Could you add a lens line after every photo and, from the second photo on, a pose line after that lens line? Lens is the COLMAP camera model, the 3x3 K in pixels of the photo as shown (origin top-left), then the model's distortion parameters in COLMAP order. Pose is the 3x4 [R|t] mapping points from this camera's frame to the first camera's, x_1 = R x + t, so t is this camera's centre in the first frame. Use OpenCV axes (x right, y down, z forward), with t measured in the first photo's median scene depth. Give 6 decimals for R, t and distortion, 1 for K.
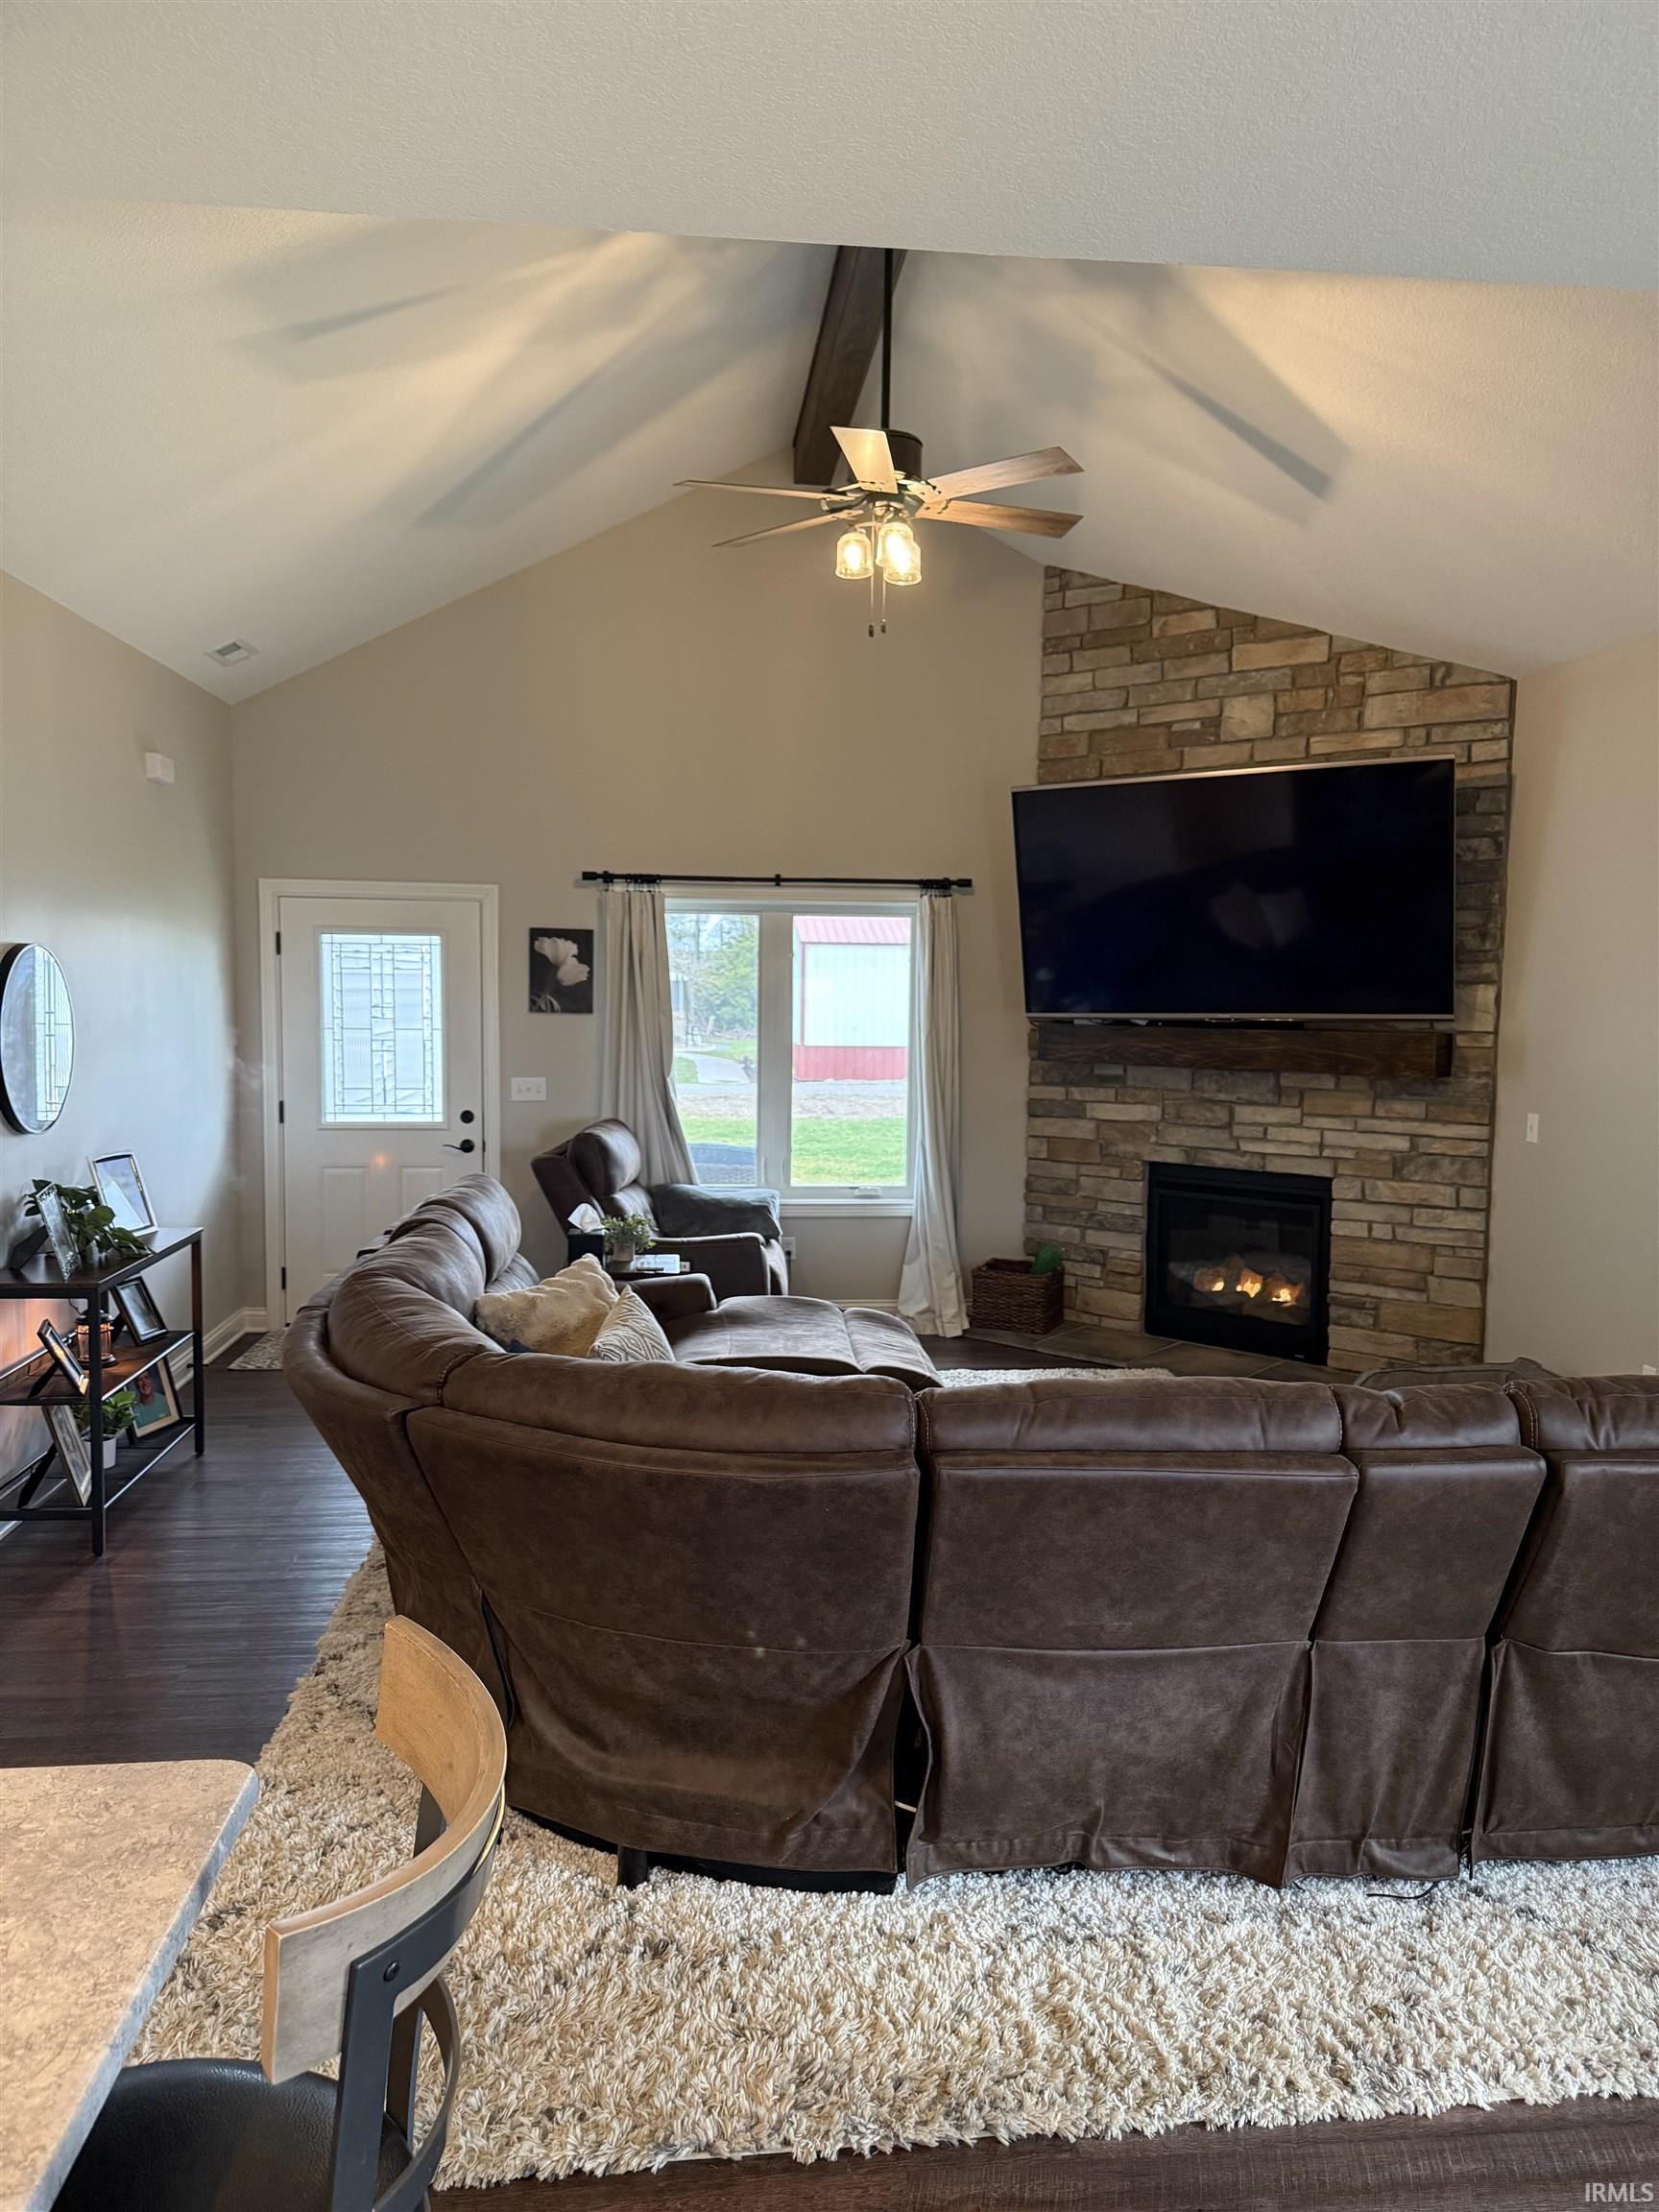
lens RADIAL K [[1580.0, 0, 807.9], [0, 1580.0, 1098.1], [0, 0, 1]] dist [0.060602, -0.086327]
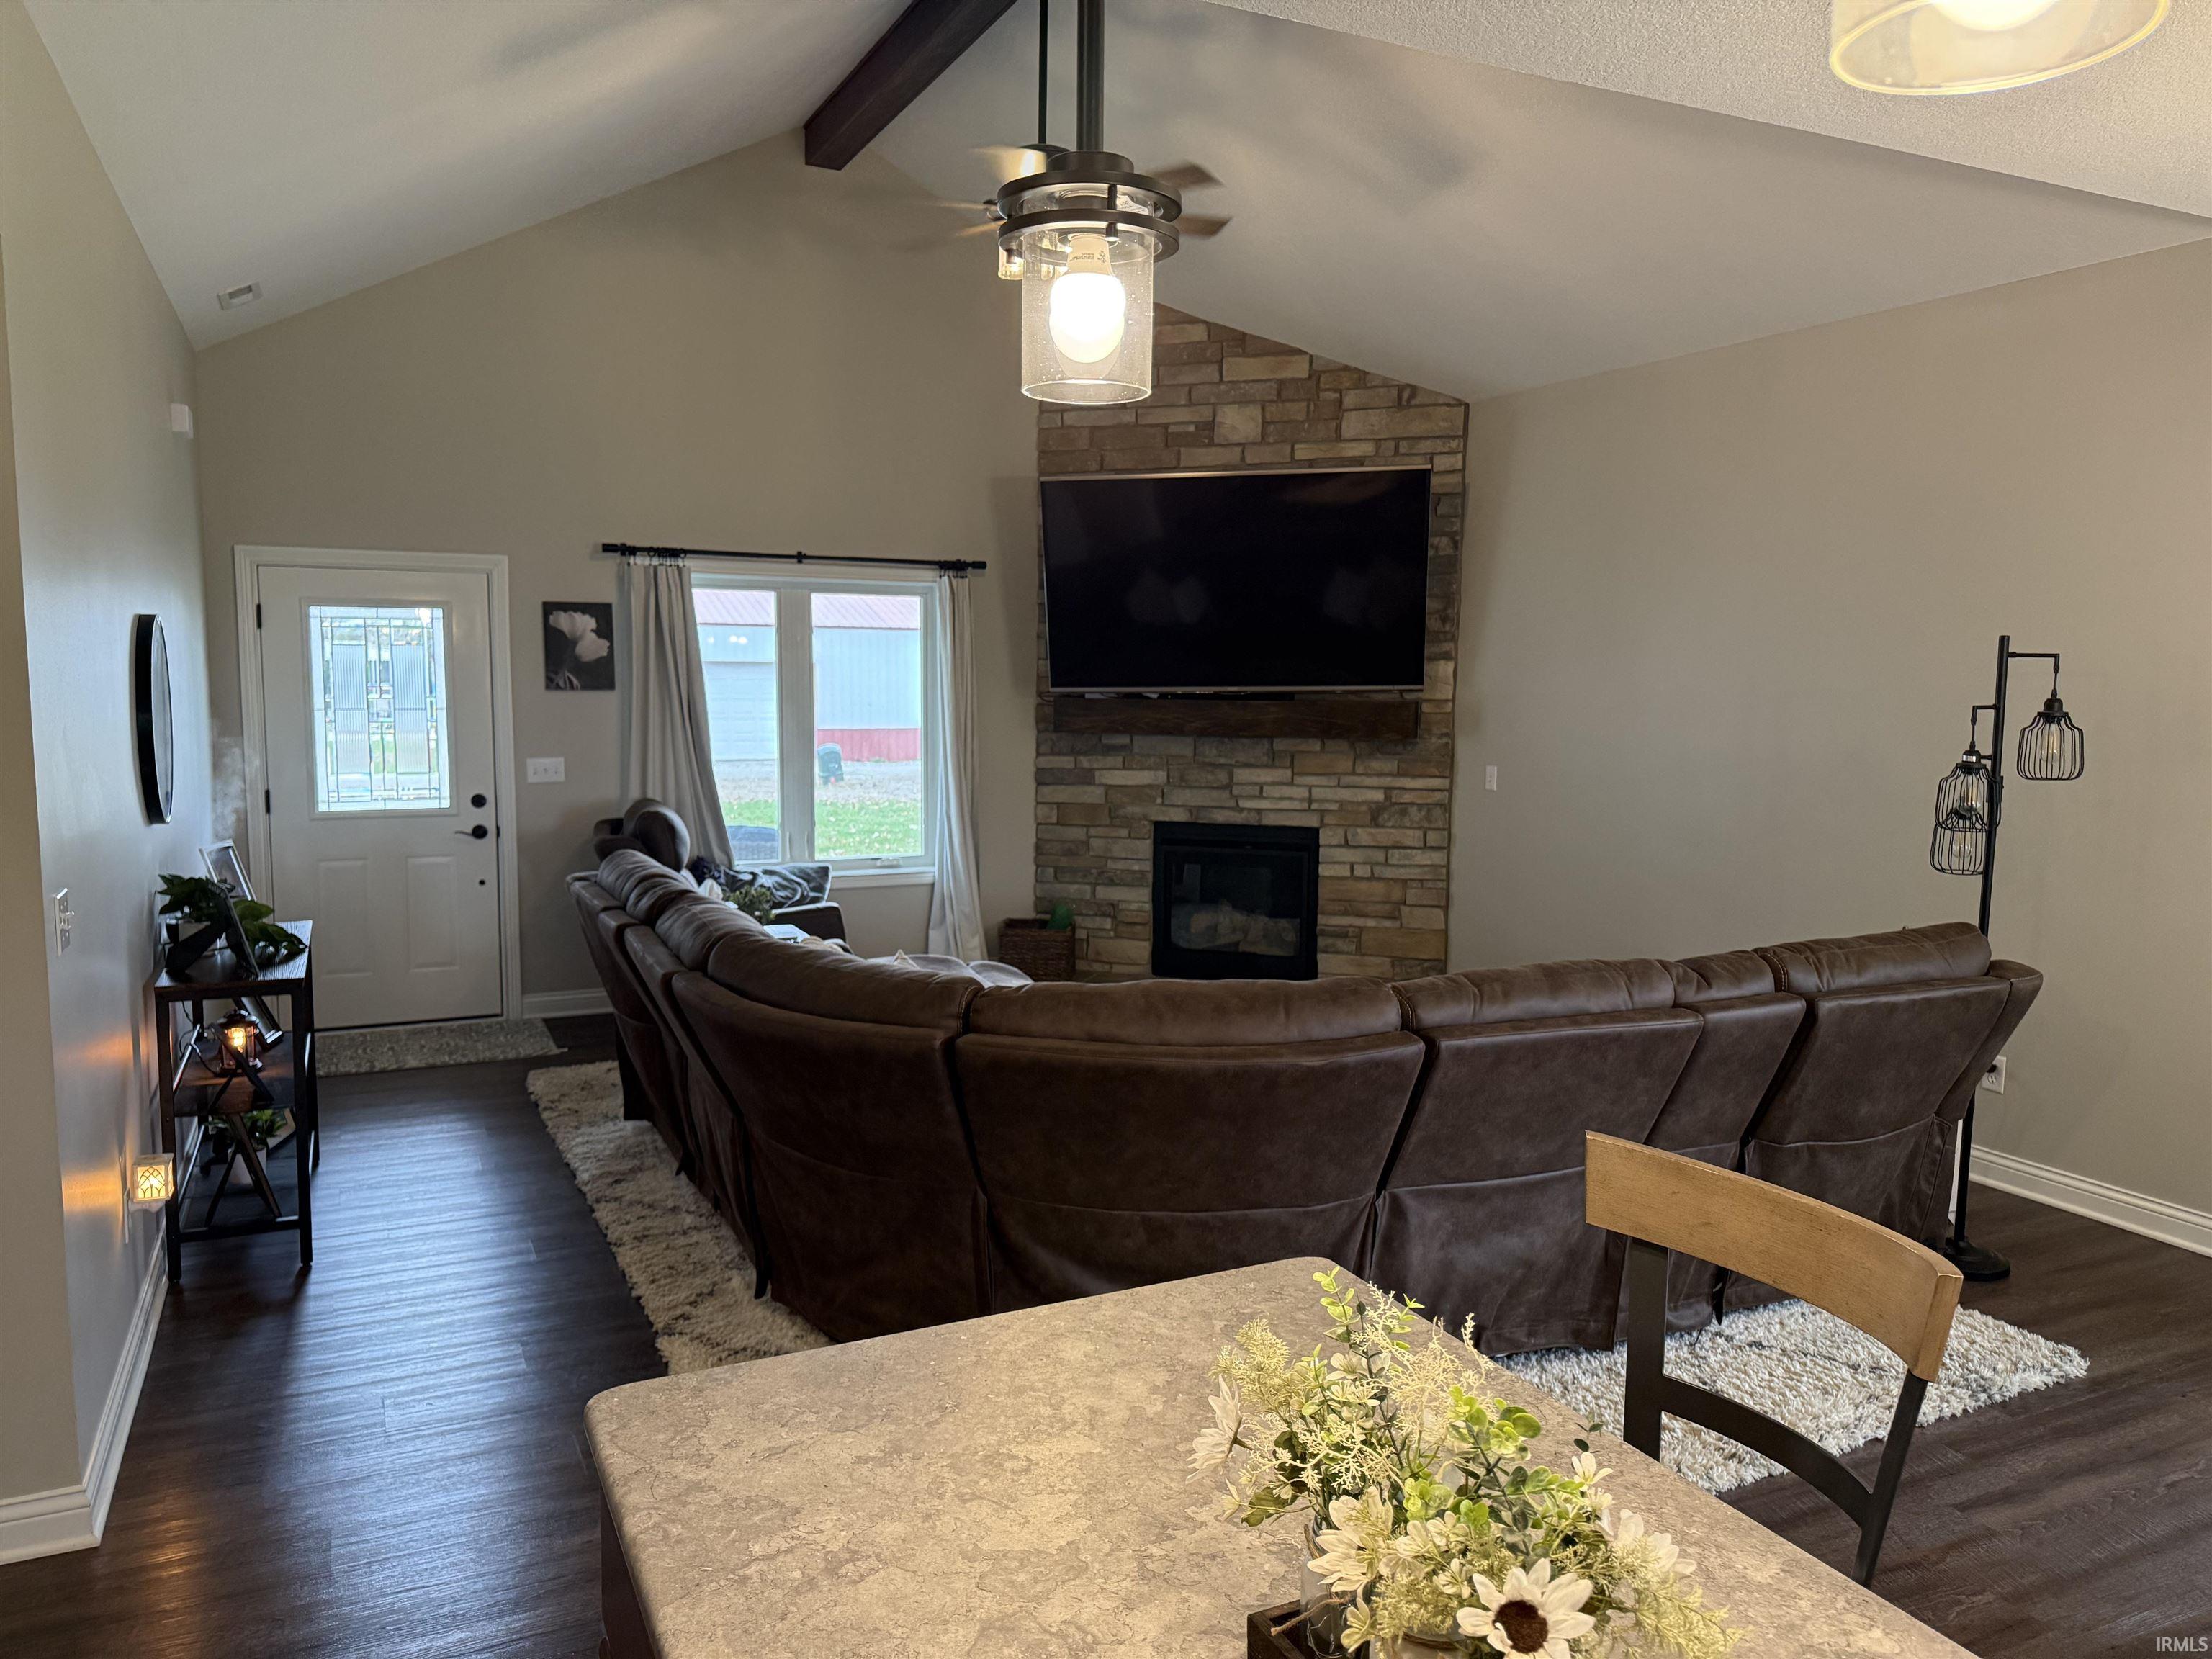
lens RADIAL K [[1580.0, 0, 1087.1], [0, 1580.0, 827.1], [0, 0, 1]] dist [0.060602, -0.086327]
pose [[0.937467, -0.037396, 0.346060, -0.228354], [0.027716, 0.999075, 0.032880, 0.007059], [-0.346969, -0.021232, 0.937636, -0.023945]]
